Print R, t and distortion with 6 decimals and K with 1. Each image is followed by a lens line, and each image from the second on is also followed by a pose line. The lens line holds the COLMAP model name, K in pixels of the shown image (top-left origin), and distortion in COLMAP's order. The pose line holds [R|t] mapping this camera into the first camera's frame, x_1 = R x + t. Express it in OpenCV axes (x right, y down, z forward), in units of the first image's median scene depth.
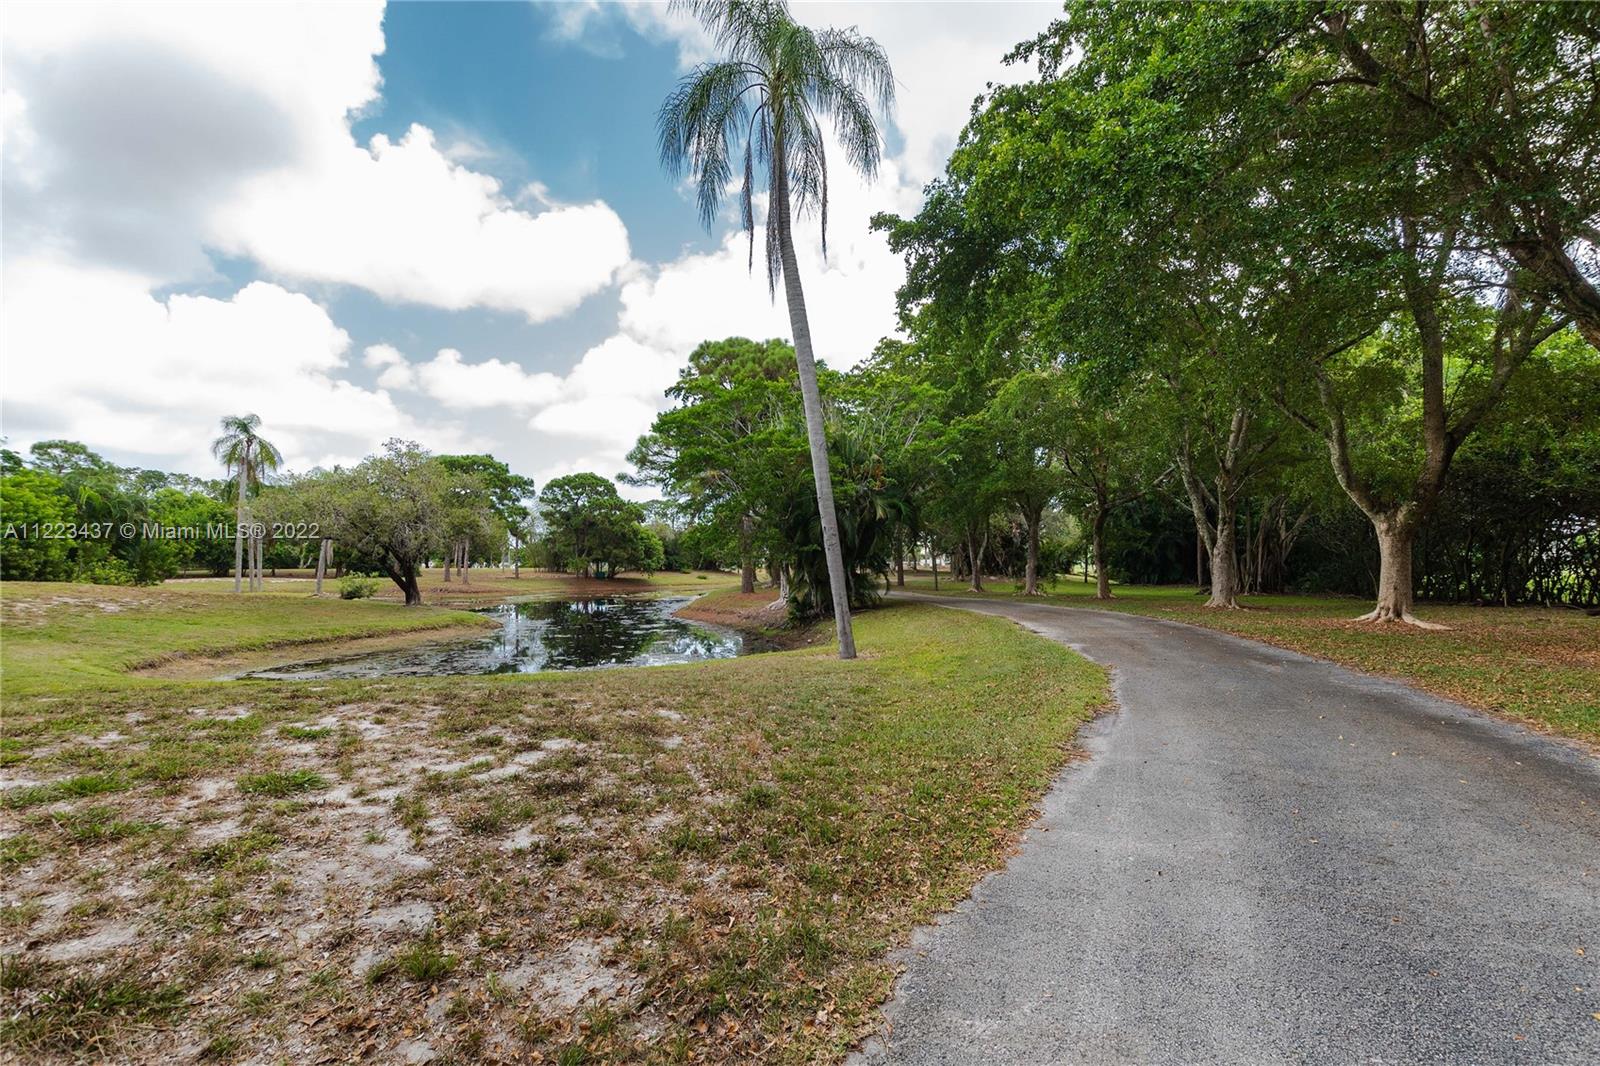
lens RADIAL K [[736.9, 0, 808.3], [0, 736.9, 549.8], [0, 0, 1]] dist [0.025199, 0.000003]
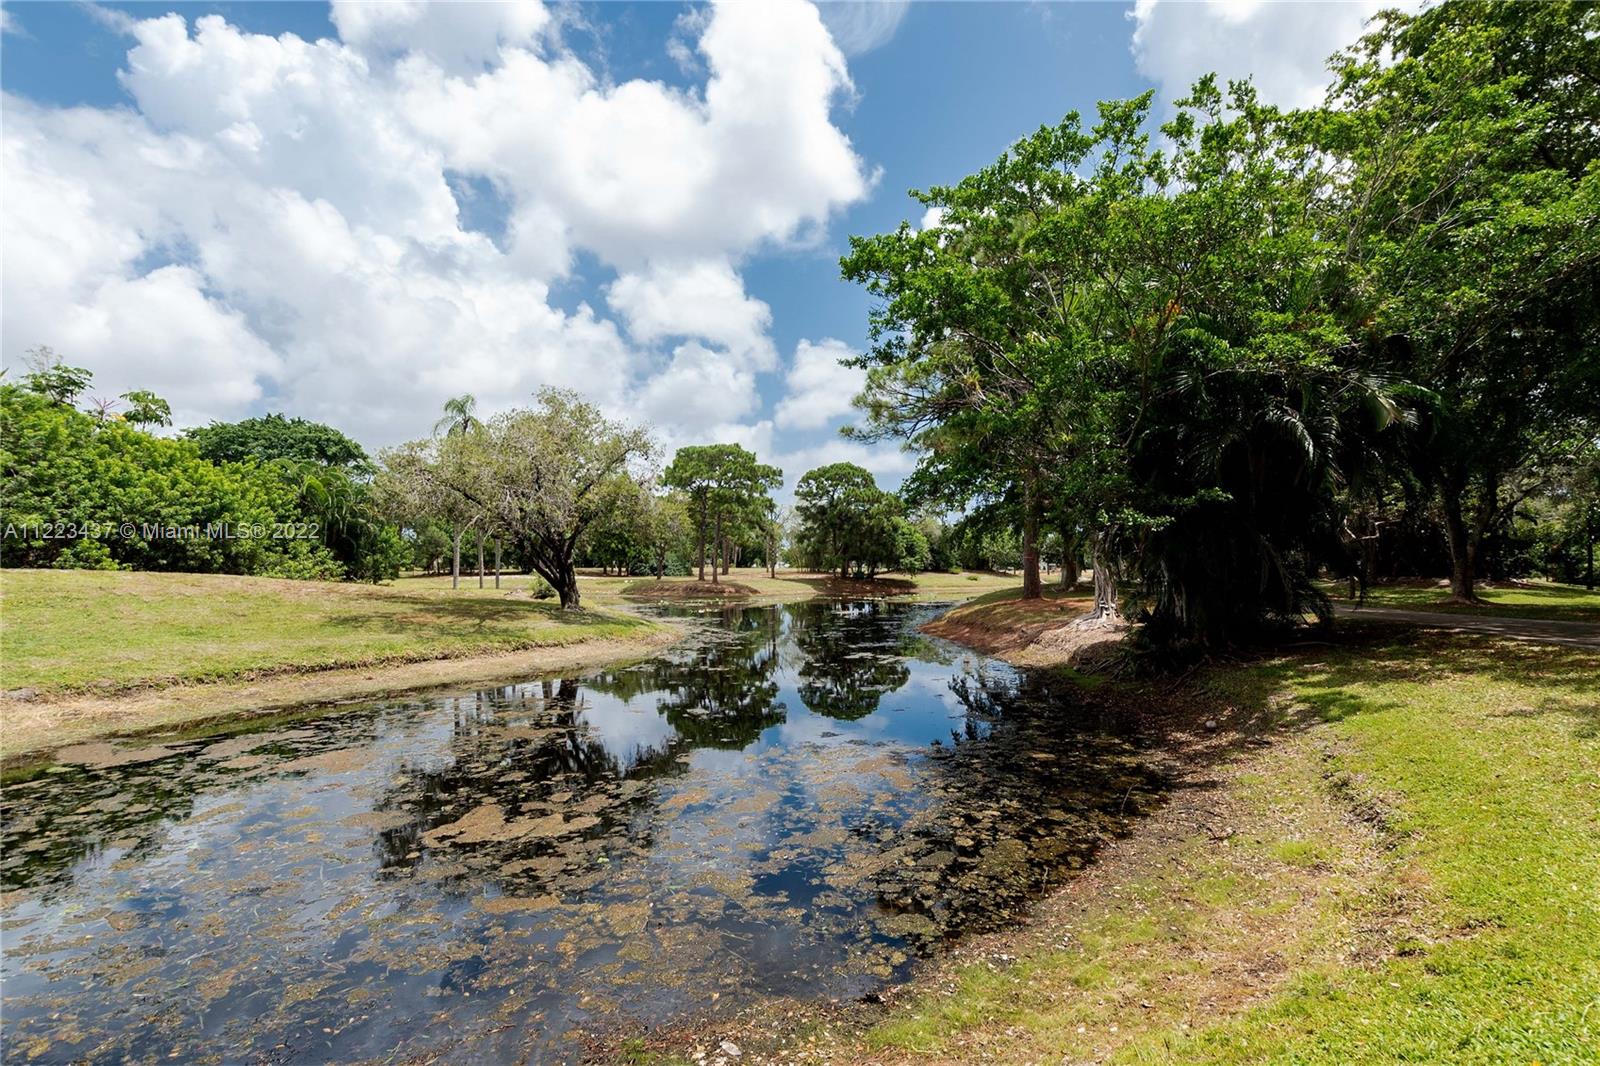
lens RADIAL K [[736.9, 0, 808.3], [0, 736.9, 549.8], [0, 0, 1]] dist [0.025199, 0.000003]
pose [[0.933458, -0.007386, -0.358611, -0.014708], [0.006243, 0.999971, -0.004345, 0.007157], [0.358632, 0.001817, 0.933477, 0.137903]]
